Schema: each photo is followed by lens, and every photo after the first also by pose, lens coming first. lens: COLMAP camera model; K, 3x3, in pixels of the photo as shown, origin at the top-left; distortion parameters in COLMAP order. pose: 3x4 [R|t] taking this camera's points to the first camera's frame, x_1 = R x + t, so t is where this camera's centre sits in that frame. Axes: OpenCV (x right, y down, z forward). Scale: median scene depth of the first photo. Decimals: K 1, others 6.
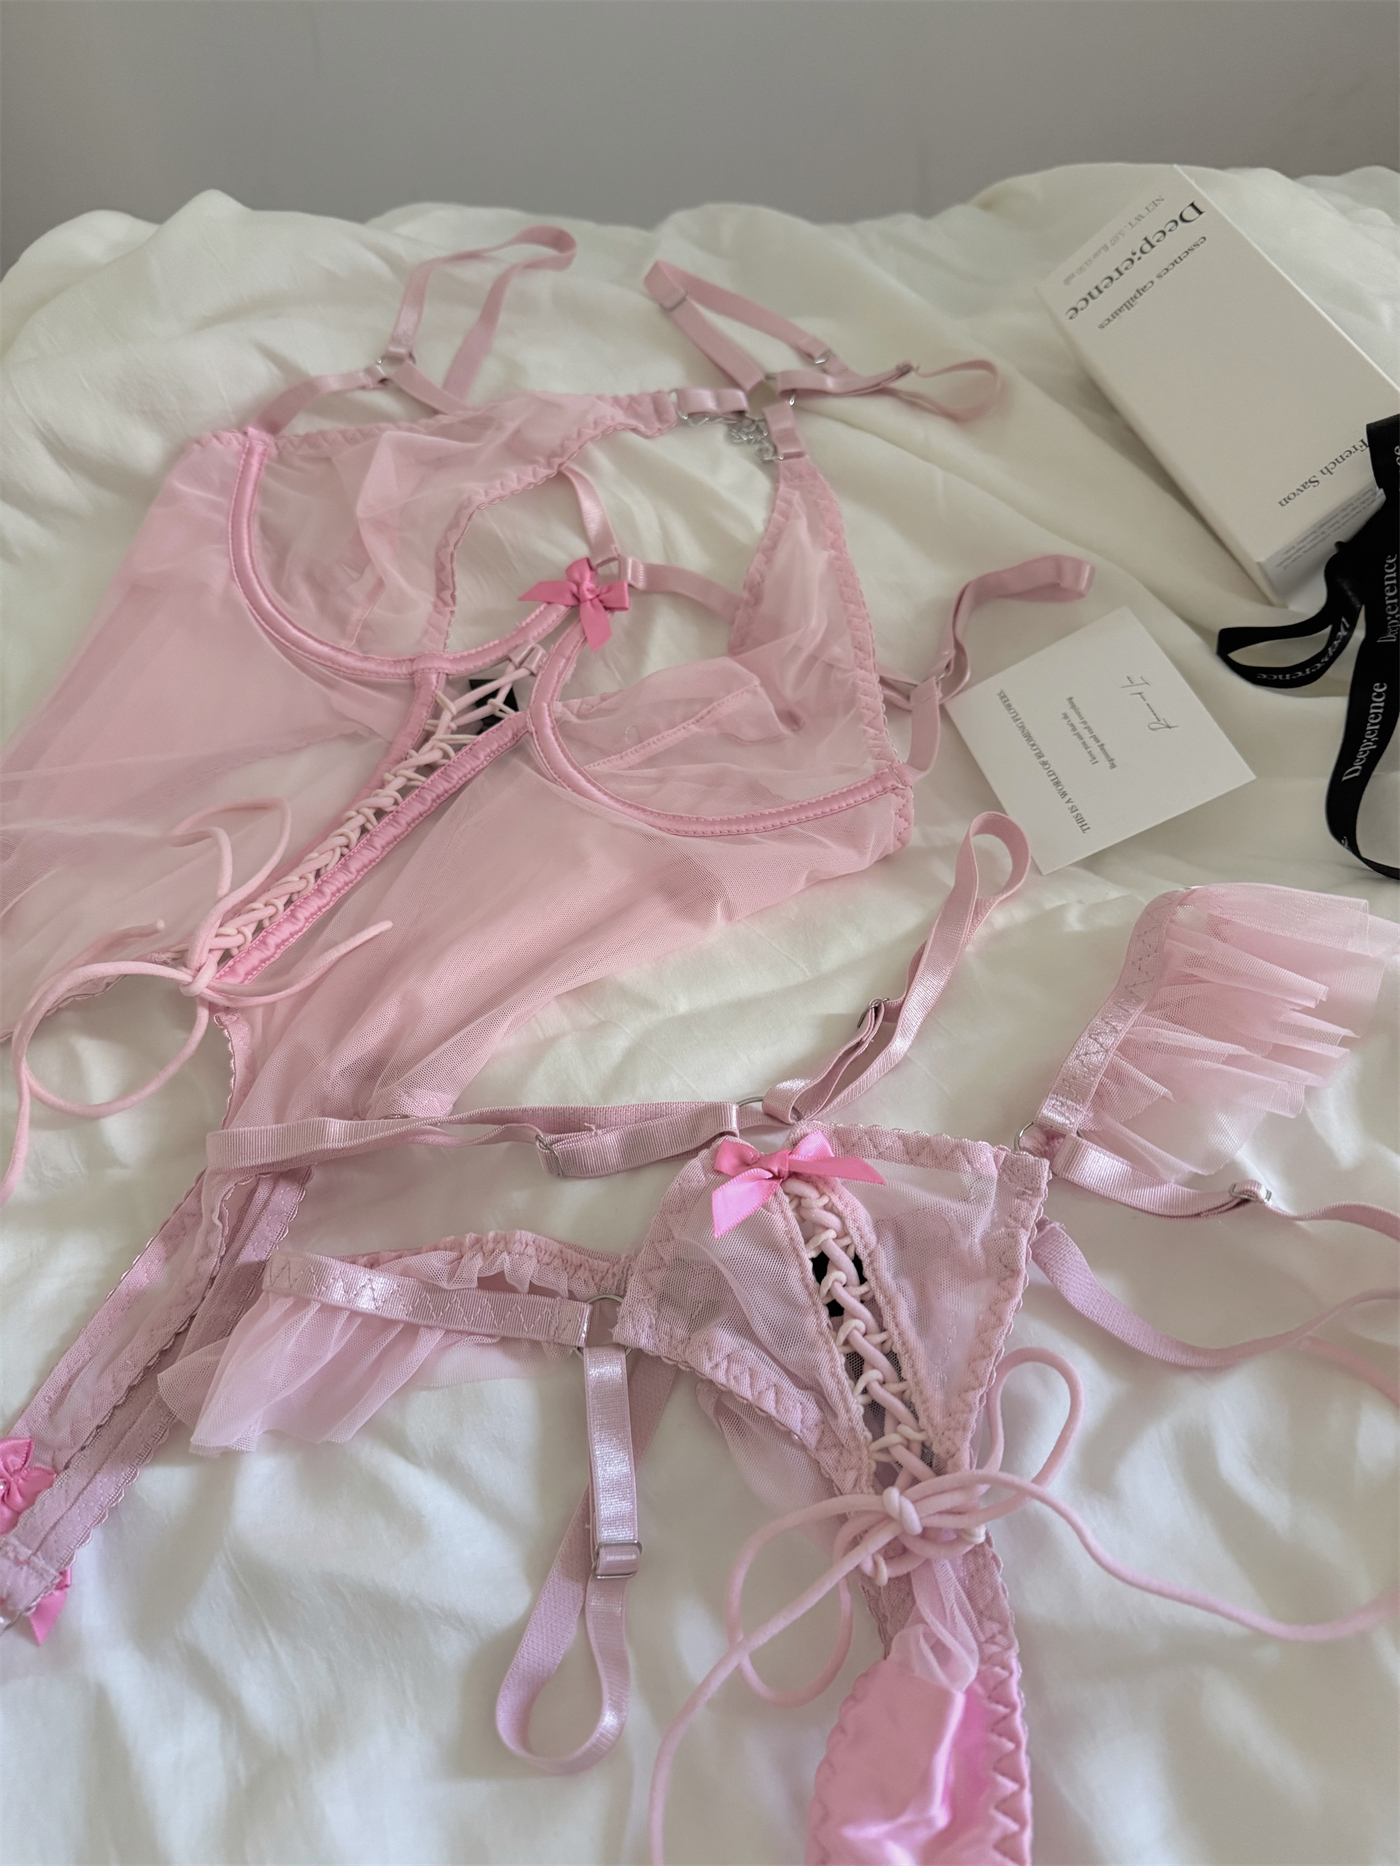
lens RADIAL K [[1314.4, 0, 695.2], [0, 1314.4, 1021.6], [0, 0, 1]] dist [0.071018, -0.122851]
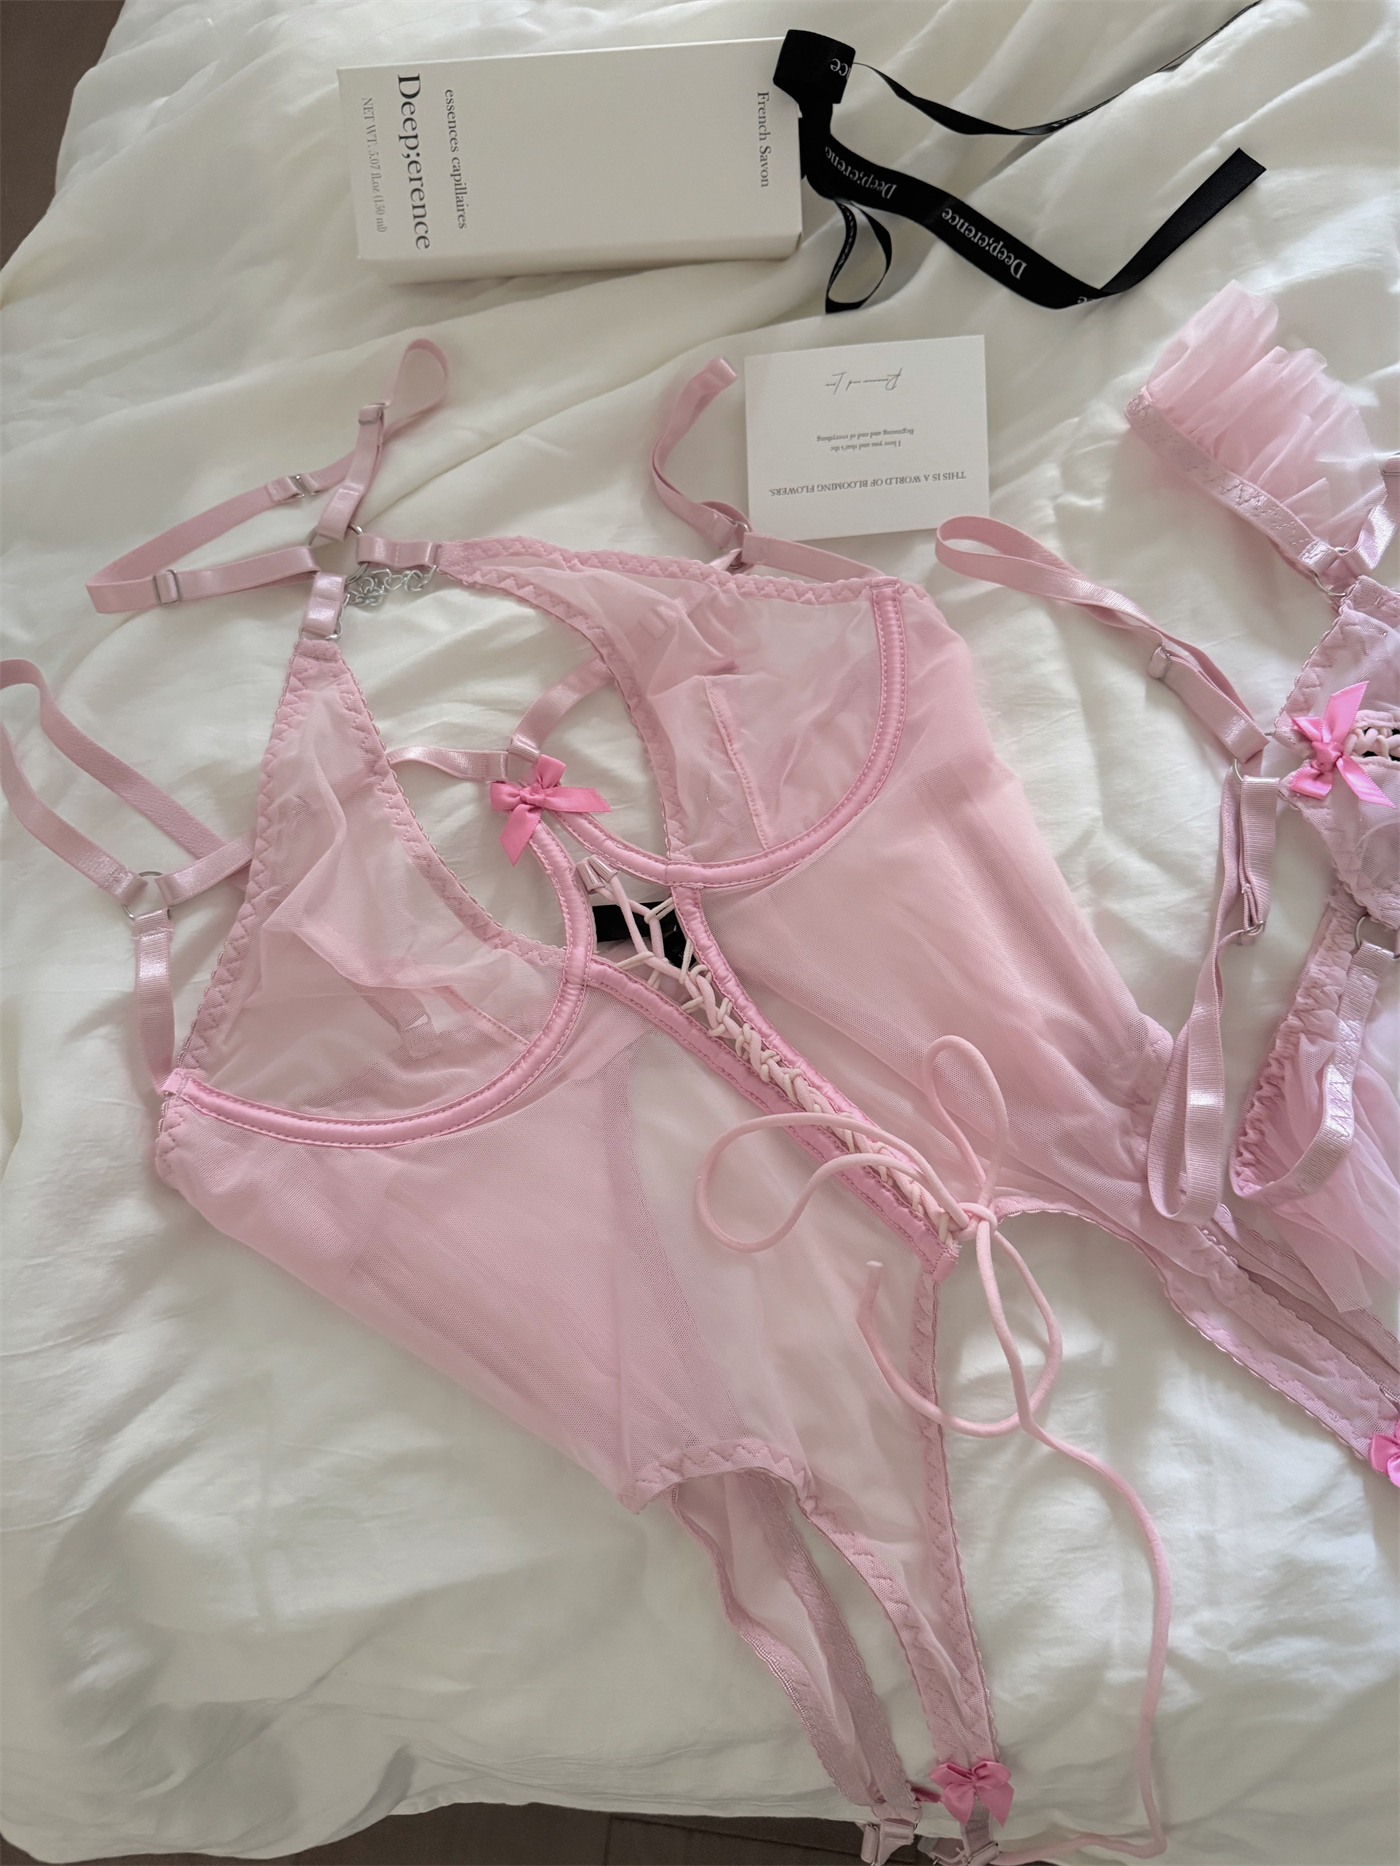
lens RADIAL K [[1300.3, 0, 694.2], [0, 1300.3, 986.9], [0, 0, 1]] dist [0.074541, -0.125266]
pose [[0.267972, -0.908253, 0.321352, -0.585778], [0.841087, 0.383216, 0.381731, -0.656525], [-0.469855, 0.167992, 0.866611, 0.203200]]
